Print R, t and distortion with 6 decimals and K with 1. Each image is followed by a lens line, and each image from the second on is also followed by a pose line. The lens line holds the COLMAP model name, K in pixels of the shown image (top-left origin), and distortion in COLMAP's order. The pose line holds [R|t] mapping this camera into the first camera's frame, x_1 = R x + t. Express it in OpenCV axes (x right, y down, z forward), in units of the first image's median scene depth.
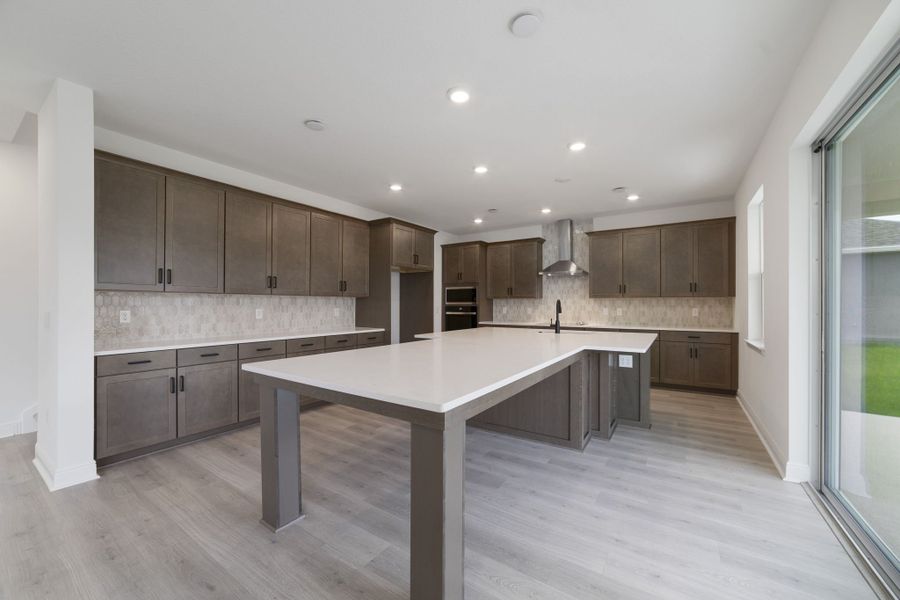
lens RADIAL K [[346.3, 0, 449.4], [0, 346.3, 305.6], [0, 0, 1]] dist [-0.006004, 0.000087]
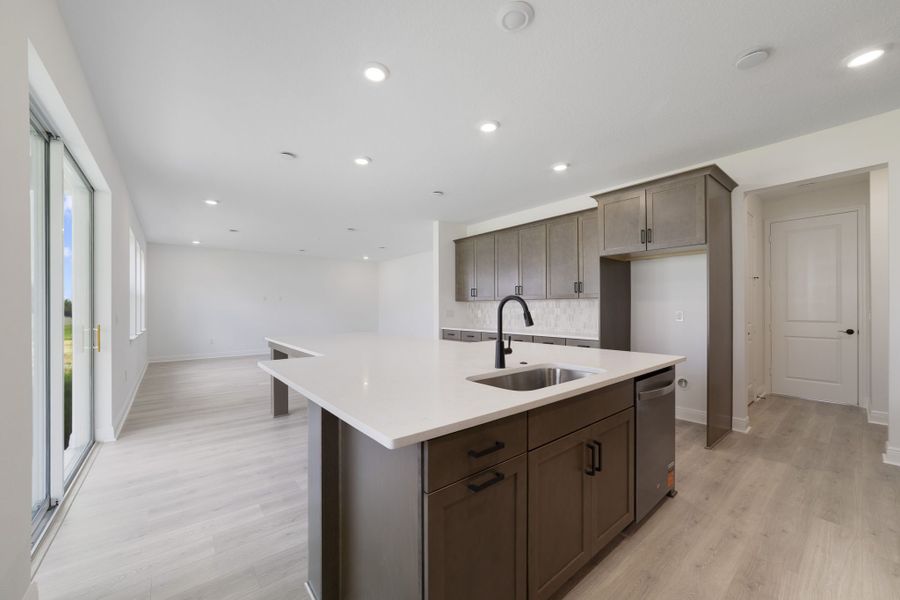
lens RADIAL K [[346.3, 0, 449.4], [0, 346.3, 305.6], [0, 0, 1]] dist [-0.006004, 0.000087]
pose [[-0.291504, -0.002684, -0.956566, 0.826218], [0.000185, 0.999996, -0.002862, -0.006464], [0.956570, -0.001011, -0.291502, 1.130511]]
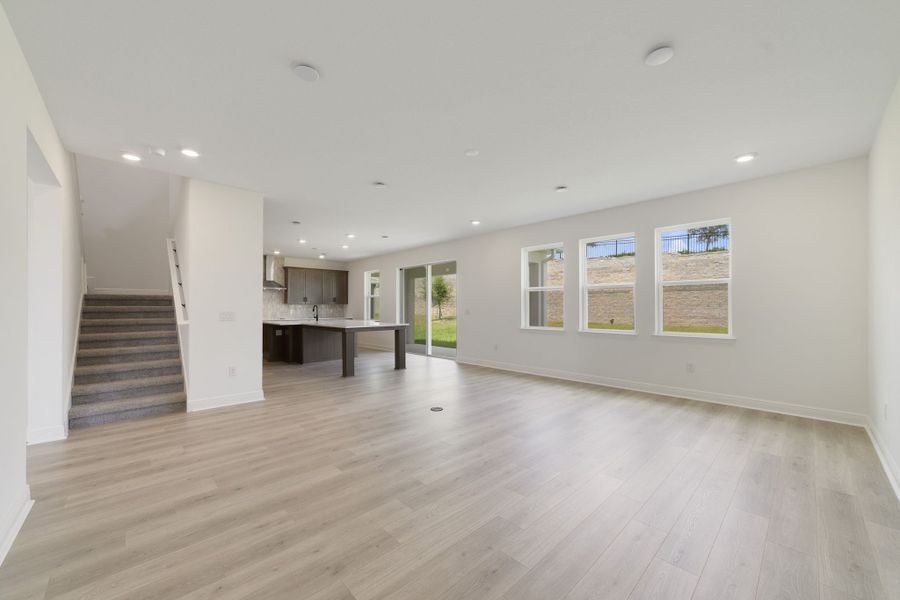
lens RADIAL K [[346.3, 0, 449.4], [0, 346.3, 305.6], [0, 0, 1]] dist [-0.006004, 0.000087]
pose [[0.234209, 0.004827, 0.972174, -1.674262], [0.001773, 0.999984, -0.005392, -0.002927], [-0.972185, 0.002987, 0.234197, -0.317759]]
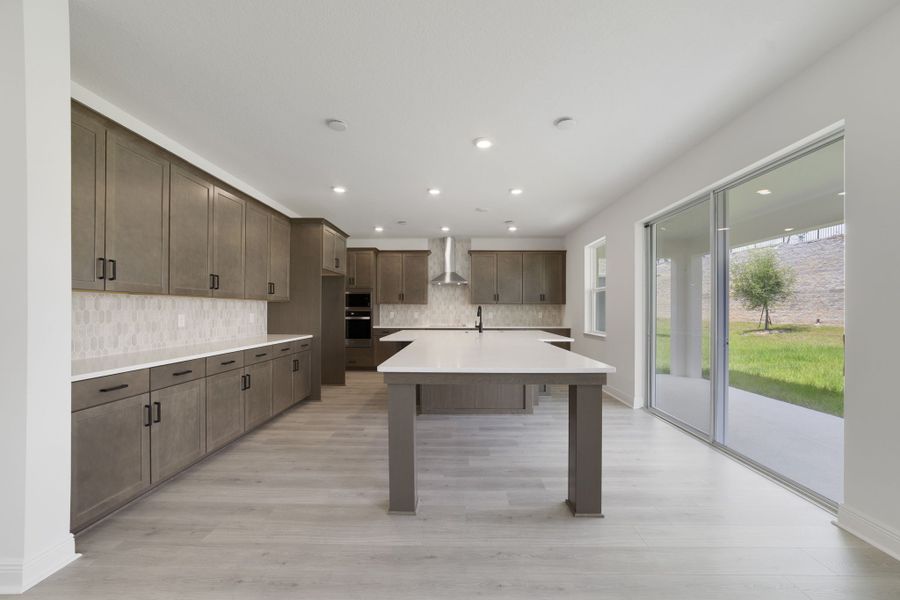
lens RADIAL K [[349.0, 0, 452.7], [0, 349.0, 309.9], [0, 0, 1]] dist [-0.001184, 0.000056]
pose [[0.840670, 0.001254, 0.541547, -0.483039], [-0.000525, 0.999999, -0.001502, 0.000111], [-0.541548, 0.000978, 0.840669, -0.005500]]
